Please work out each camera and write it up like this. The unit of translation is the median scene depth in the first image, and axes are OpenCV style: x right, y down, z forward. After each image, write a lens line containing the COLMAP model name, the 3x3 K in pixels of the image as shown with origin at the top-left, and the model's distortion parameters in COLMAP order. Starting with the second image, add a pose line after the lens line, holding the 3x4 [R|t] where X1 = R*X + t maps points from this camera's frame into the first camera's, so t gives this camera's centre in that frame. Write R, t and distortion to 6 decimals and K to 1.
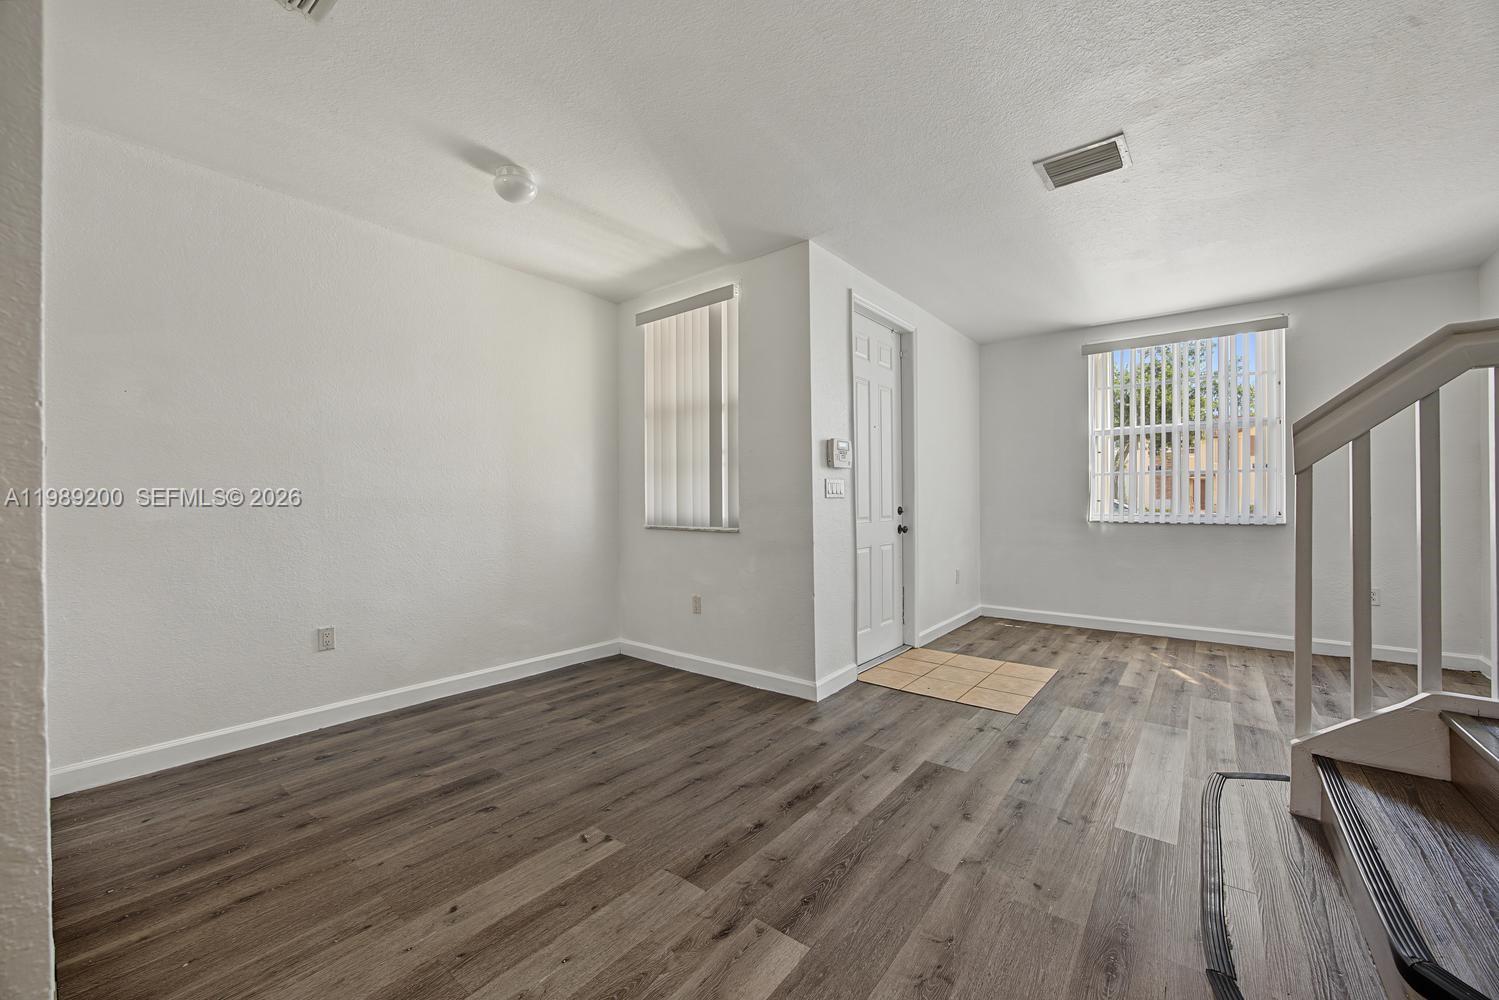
lens RADIAL K [[576.6, 0, 751.8], [0, 576.6, 500.2], [0, 0, 1]] dist [-0.012411, 0.001865]
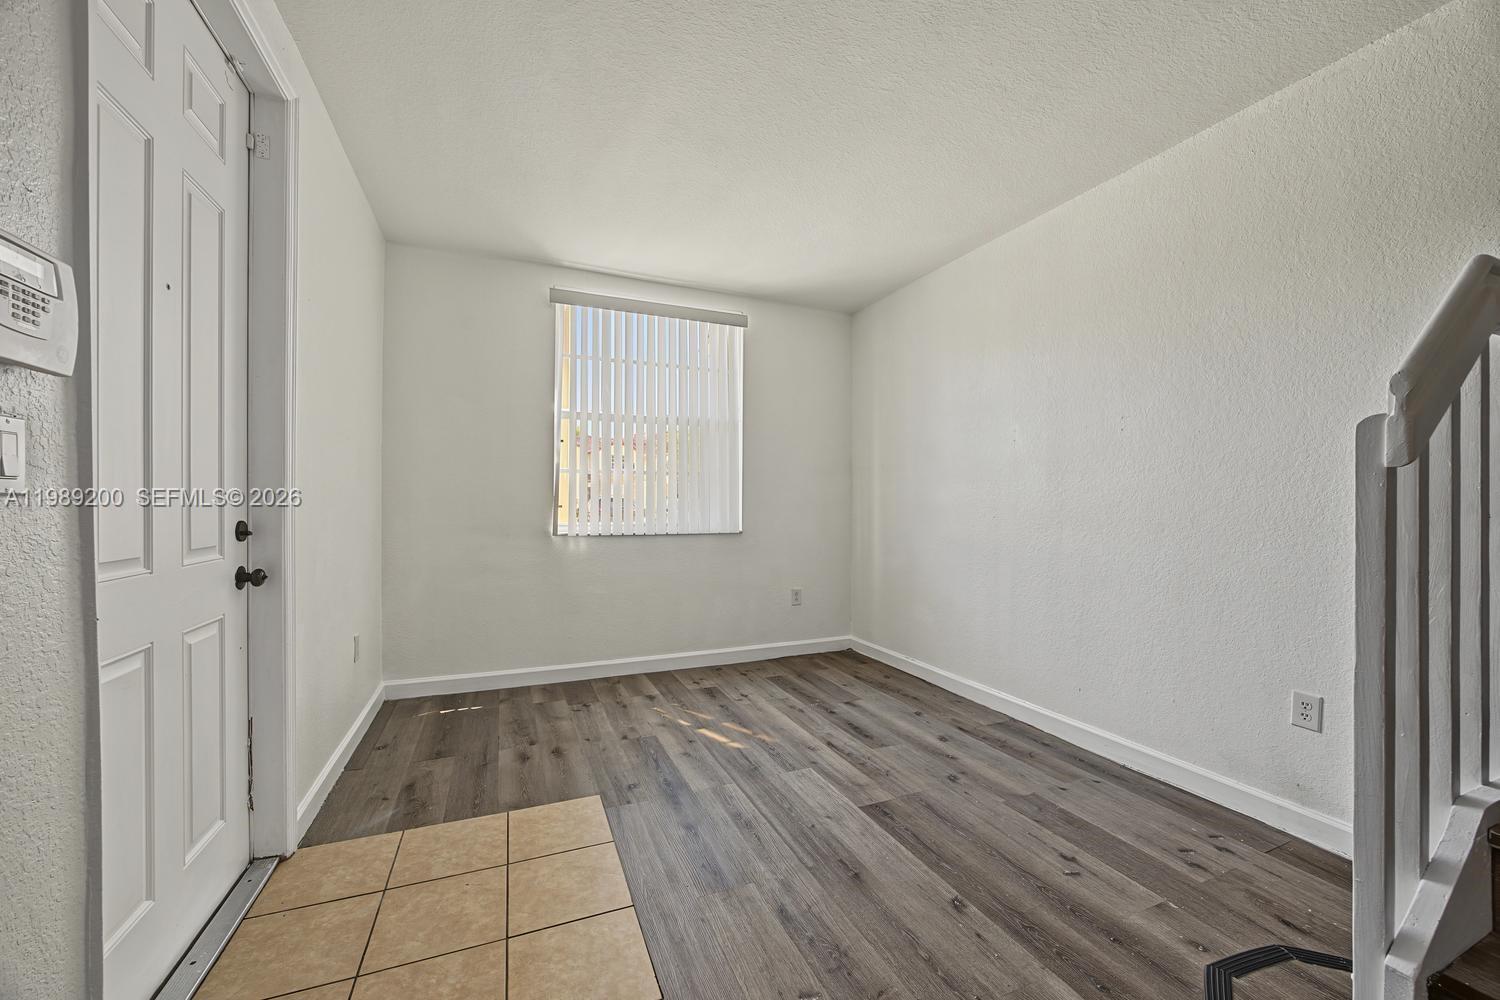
lens RADIAL K [[577.0, 0, 743.6], [0, 577.0, 505.2], [0, 0, 1]] dist [-0.012411, 0.001865]
pose [[0.484970, 0.004530, 0.874519, 0.084543], [0.000114, 0.999986, -0.005244, 0.002569], [-0.874531, 0.002643, 0.484963, 0.541375]]
